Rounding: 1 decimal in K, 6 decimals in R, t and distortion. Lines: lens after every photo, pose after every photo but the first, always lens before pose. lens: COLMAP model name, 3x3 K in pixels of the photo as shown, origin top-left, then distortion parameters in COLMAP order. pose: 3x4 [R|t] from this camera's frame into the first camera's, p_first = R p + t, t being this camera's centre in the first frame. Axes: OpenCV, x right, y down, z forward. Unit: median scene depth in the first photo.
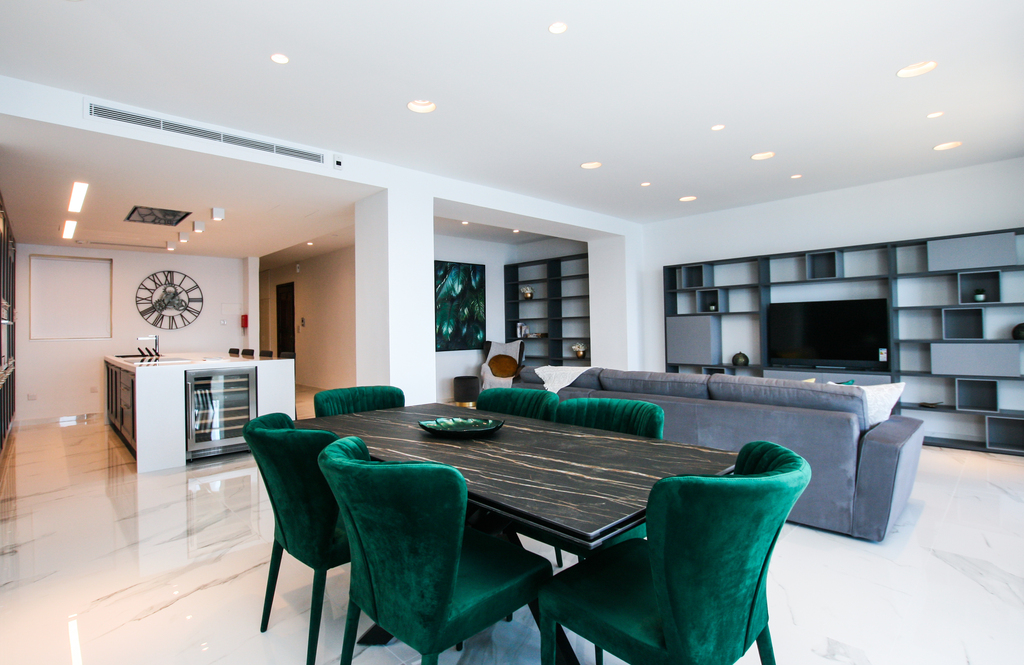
lens RADIAL K [[506.0, 0, 500.1], [0, 506.0, 319.5], [0, 0, 1]] dist [-0.026672, 0.000196]
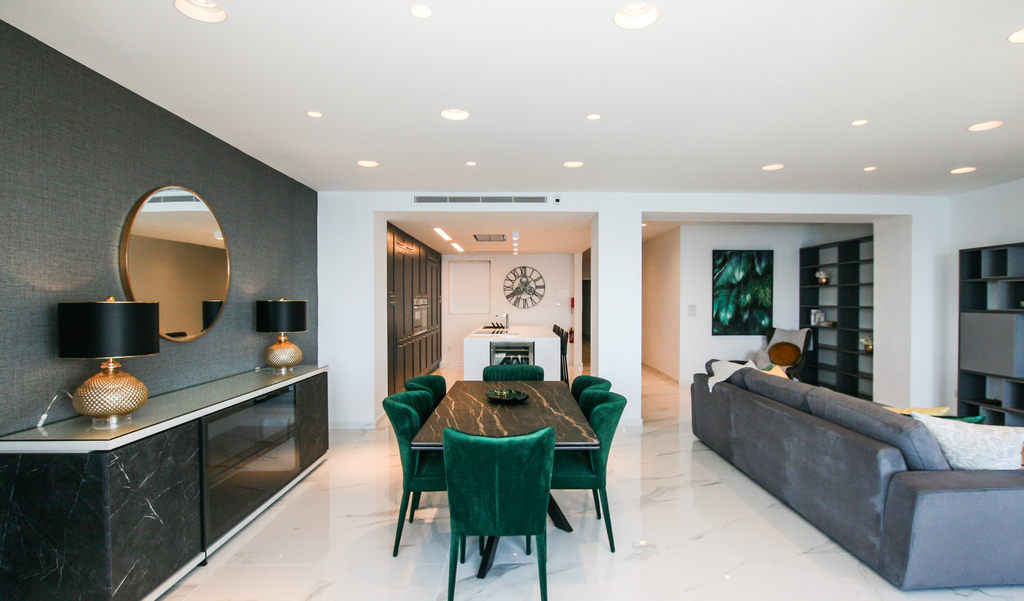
lens RADIAL K [[496.1, 0, 532.7], [0, 496.1, 305.0], [0, 0, 1]] dist [-0.023446, 0.000038]
pose [[0.755101, 0.023106, -0.655201, 0.270040], [-0.000863, 0.999413, 0.034251, -0.036417], [0.655607, -0.025298, 0.754678, -0.039894]]
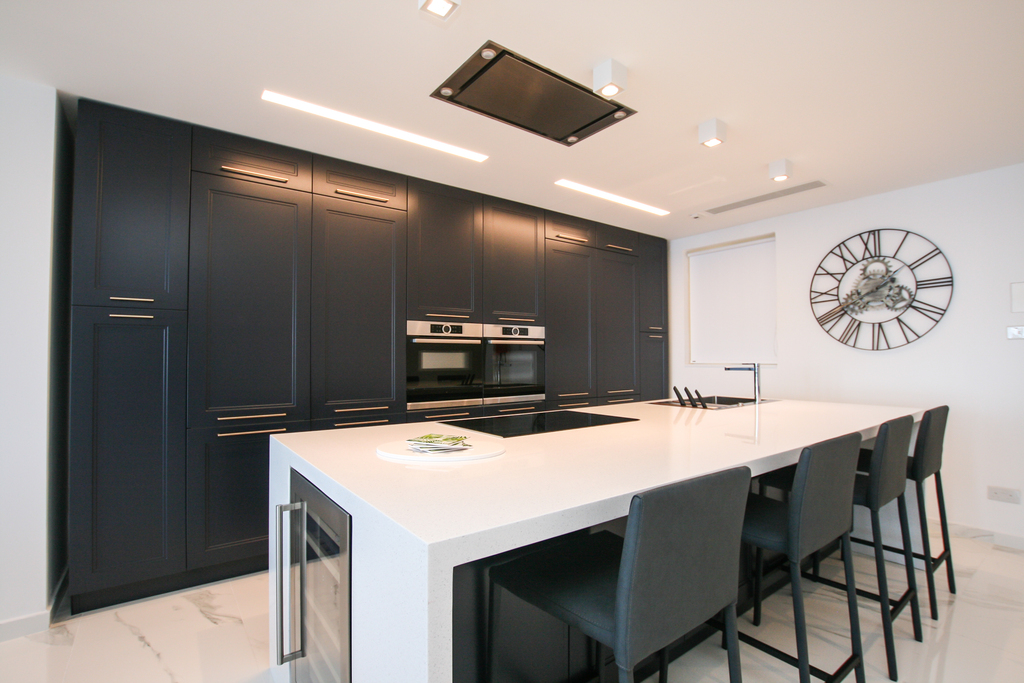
lens RADIAL K [[476.5, 0, 517.1], [0, 476.5, 346.5], [0, 0, 1]] dist [-0.041394, 0.009097]
pose [[-0.096278, -0.004342, -0.995345, -0.173294], [0.019562, 0.999789, -0.006253, 0.011795], [0.995162, -0.020073, -0.096173, 0.682421]]
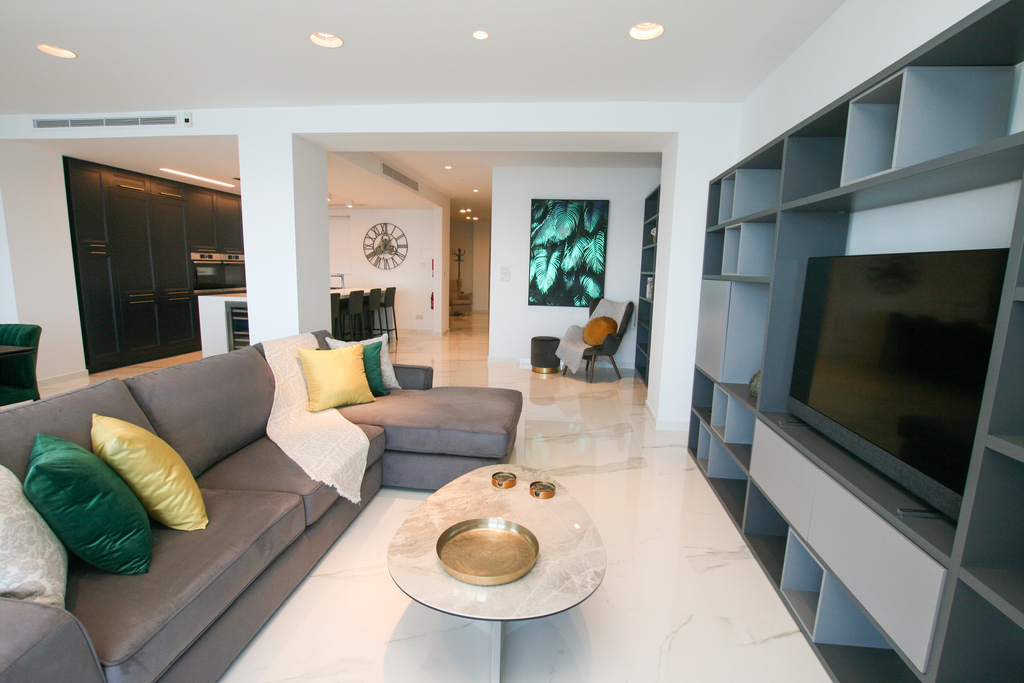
lens RADIAL K [[476.5, 0, 517.1], [0, 476.5, 346.5], [0, 0, 1]] dist [-0.041394, 0.009097]
pose [[0.653649, 0.155711, -0.740606, 0.491816], [-0.025963, 0.982642, 0.183684, -0.018251], [0.756352, -0.100836, 0.646346, 0.433790]]
